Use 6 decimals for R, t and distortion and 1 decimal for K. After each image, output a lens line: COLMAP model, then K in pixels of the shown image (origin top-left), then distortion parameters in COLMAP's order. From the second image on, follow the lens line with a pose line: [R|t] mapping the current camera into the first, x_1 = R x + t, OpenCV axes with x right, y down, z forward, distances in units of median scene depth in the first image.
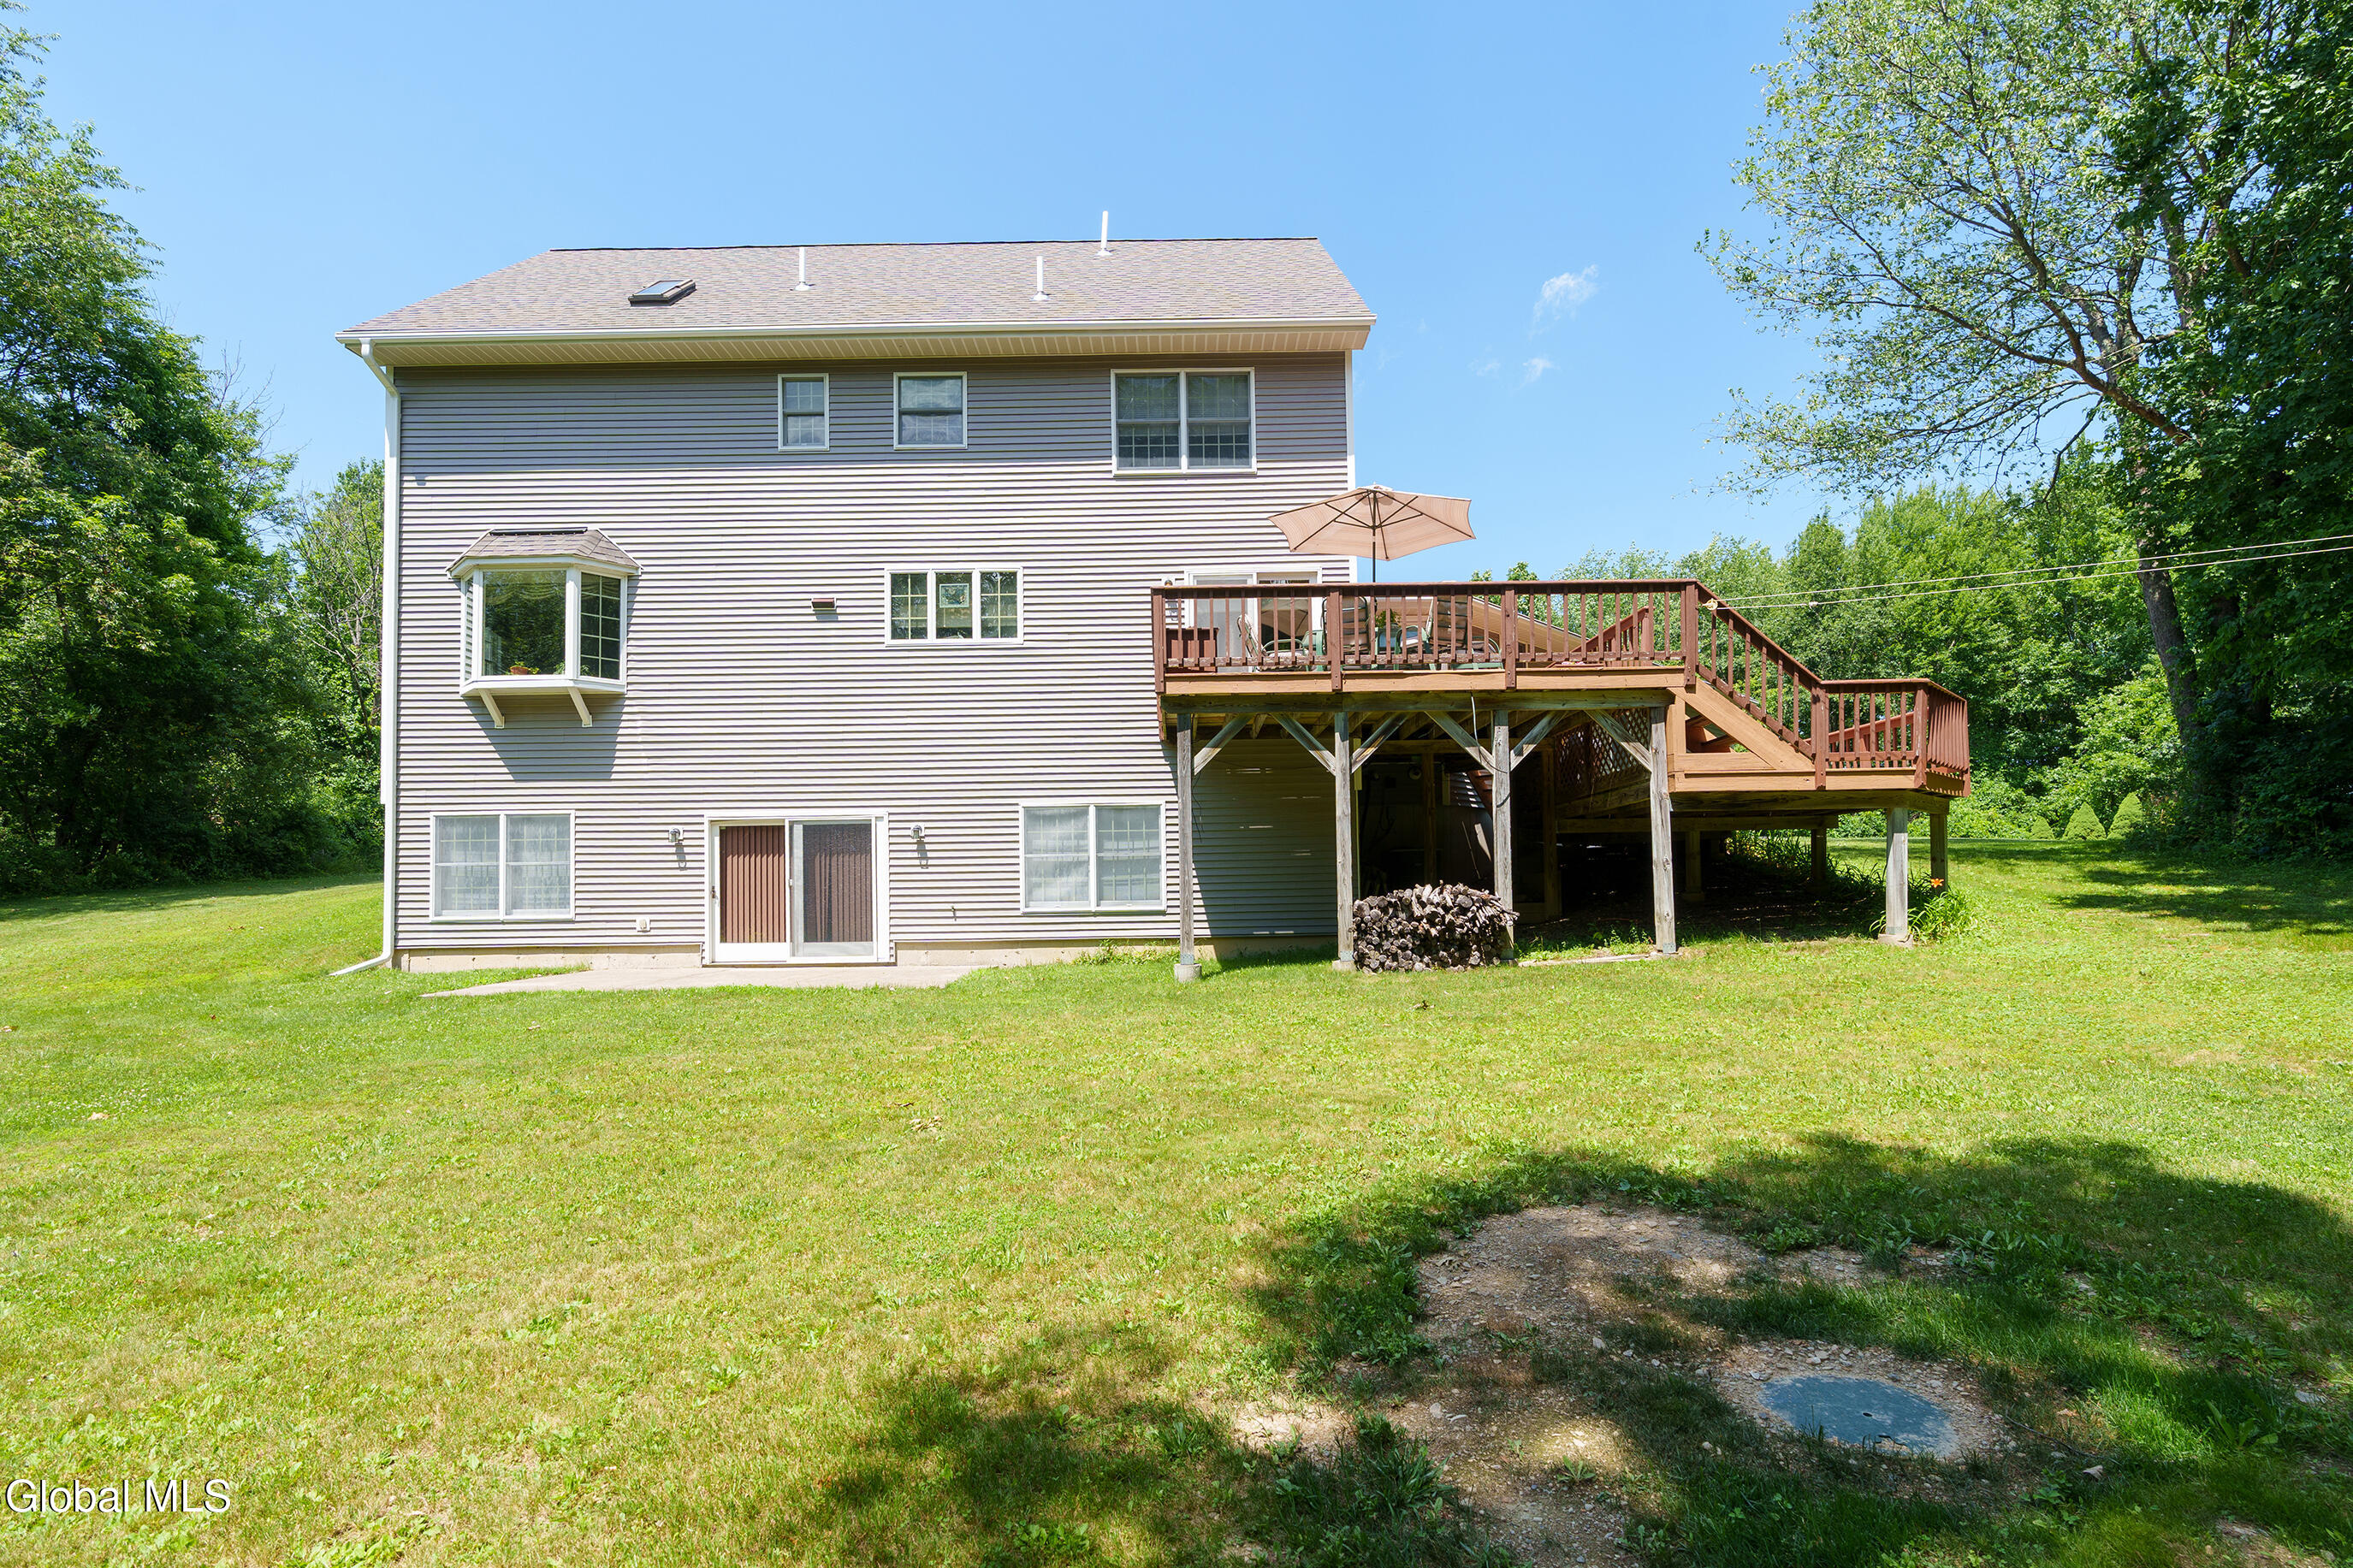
lens RADIAL K [[1085.9, 0, 1159.7], [0, 1085.9, 895.4], [0, 0, 1]] dist [-0.001786, 0.000113]
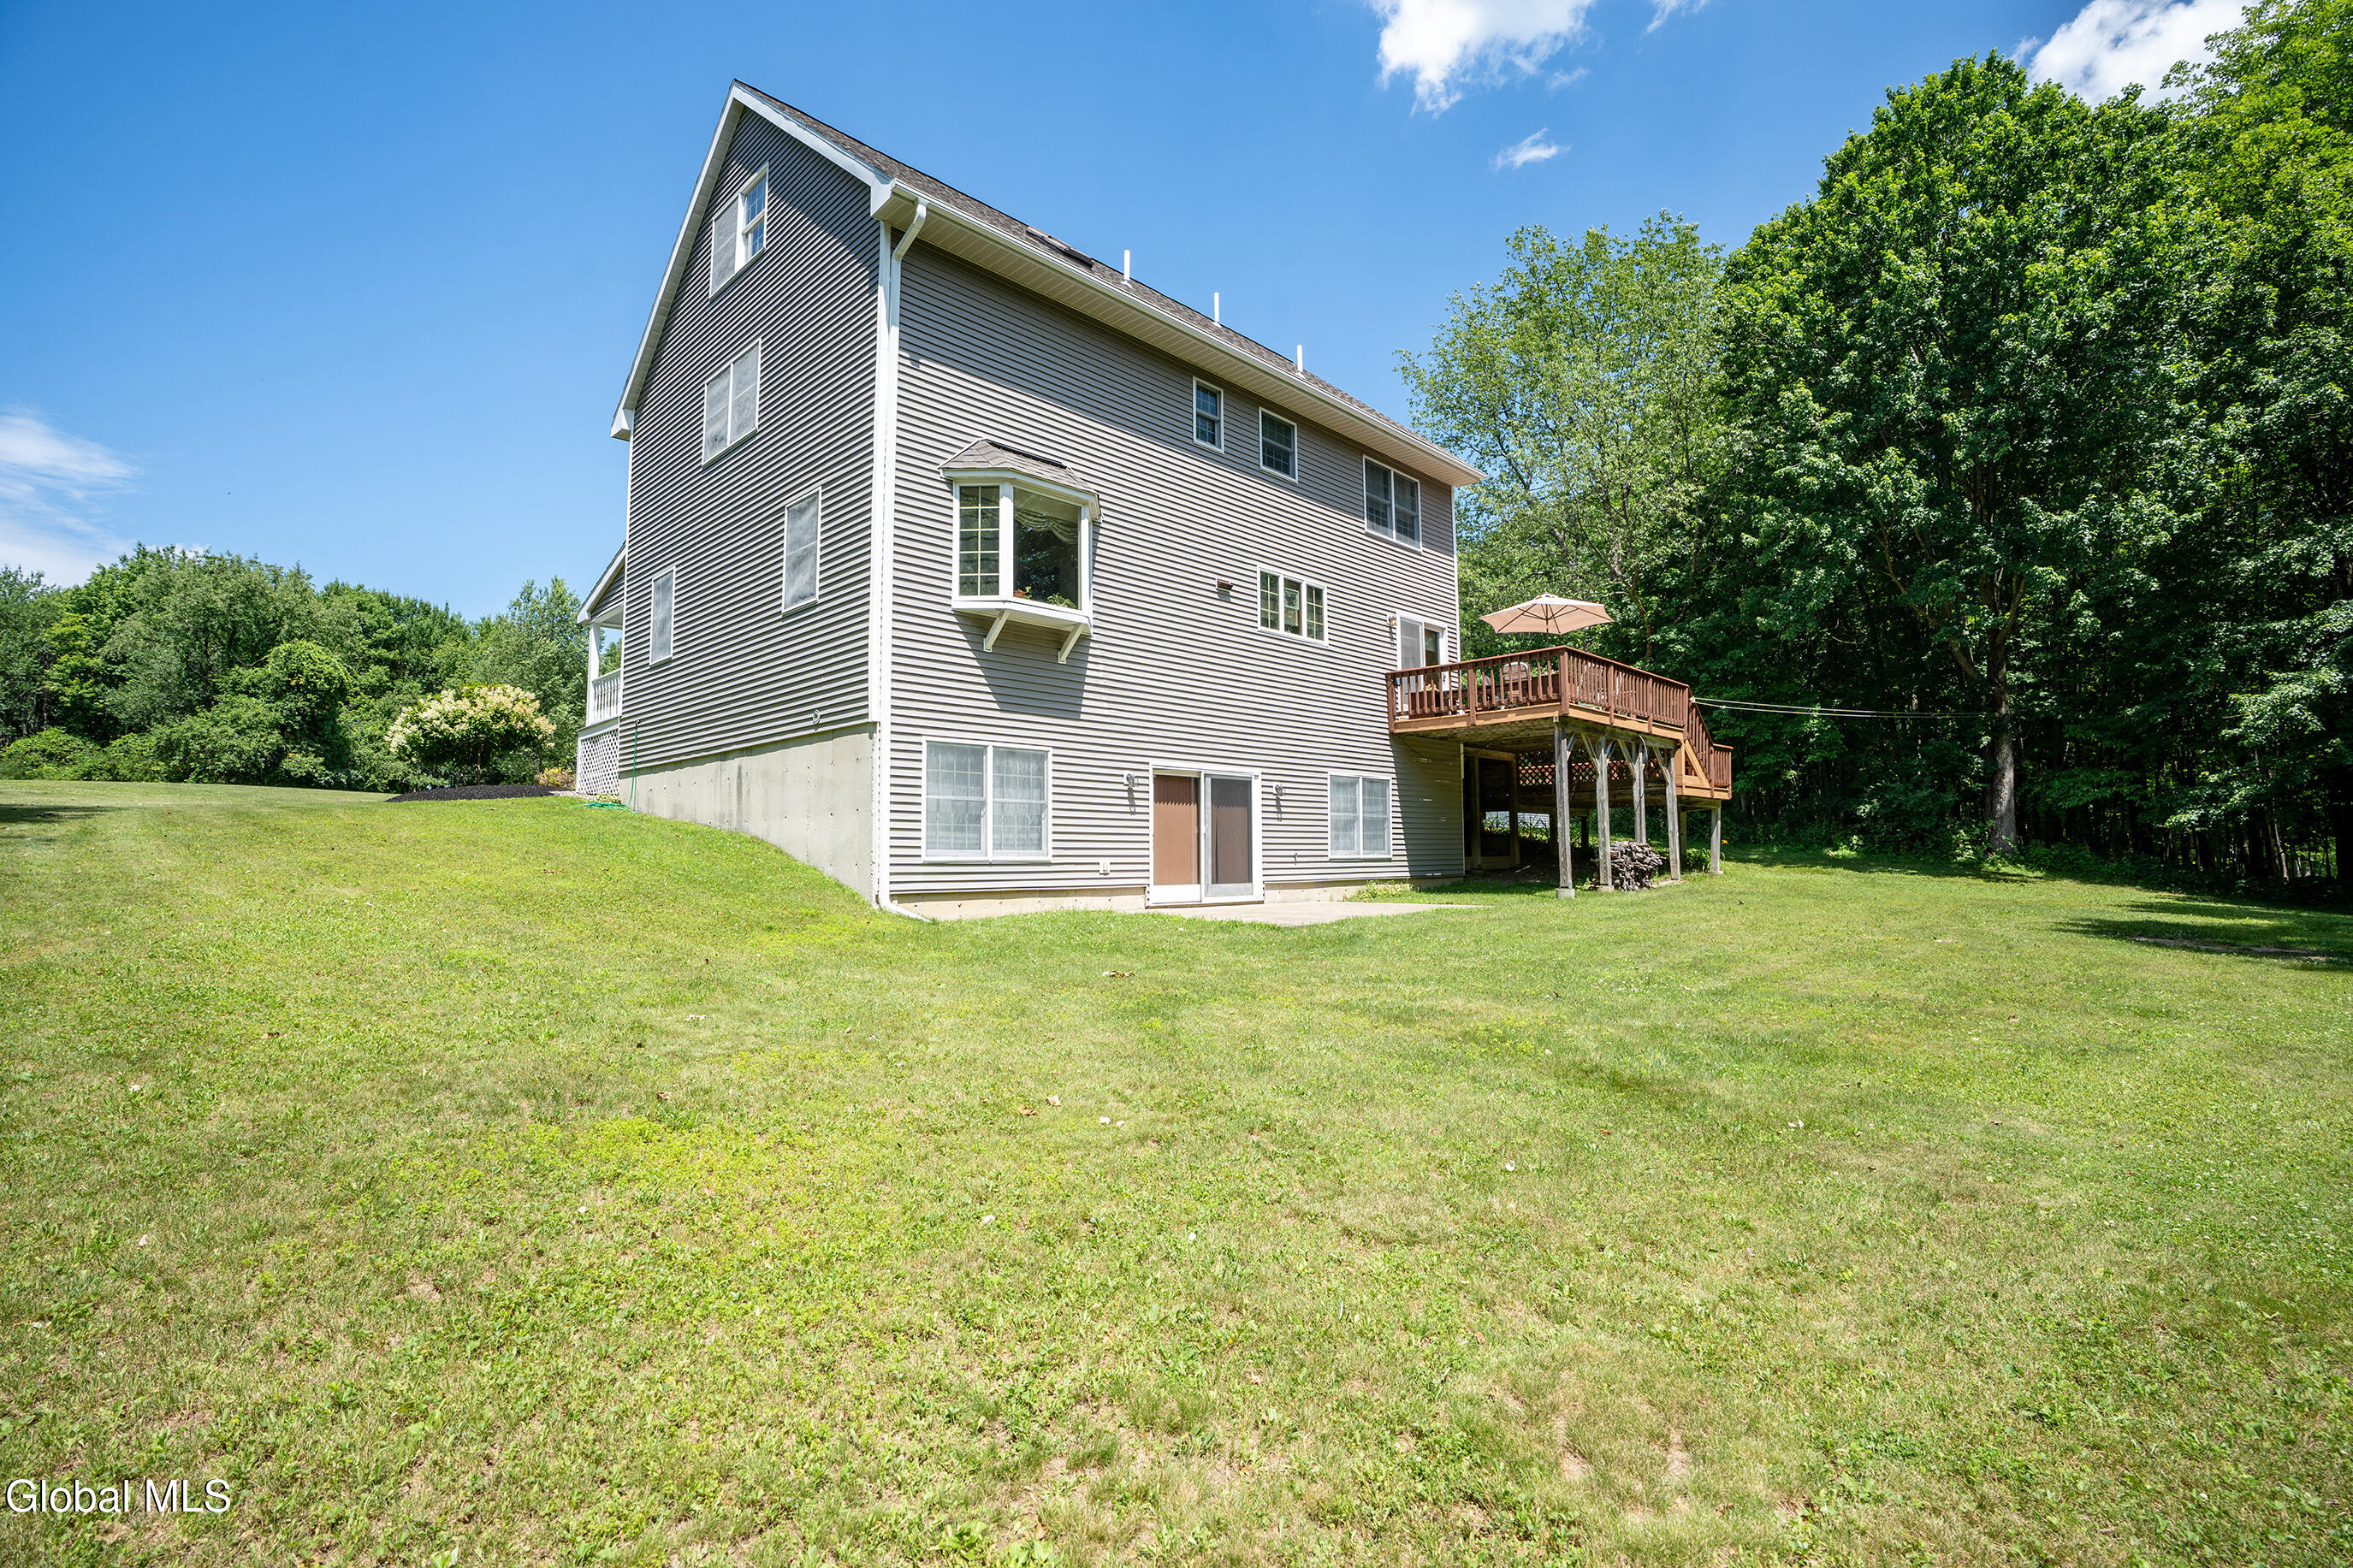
lens RADIAL K [[1085.9, 0, 1174.3], [0, 1085.9, 783.1], [0, 0, 1]] dist [-0.001786, 0.000113]
pose [[0.698075, 0.059108, 0.713580, -1.146563], [-0.009741, 0.997279, -0.073079, 0.022000], [-0.715958, 0.044063, 0.696751, 0.252213]]
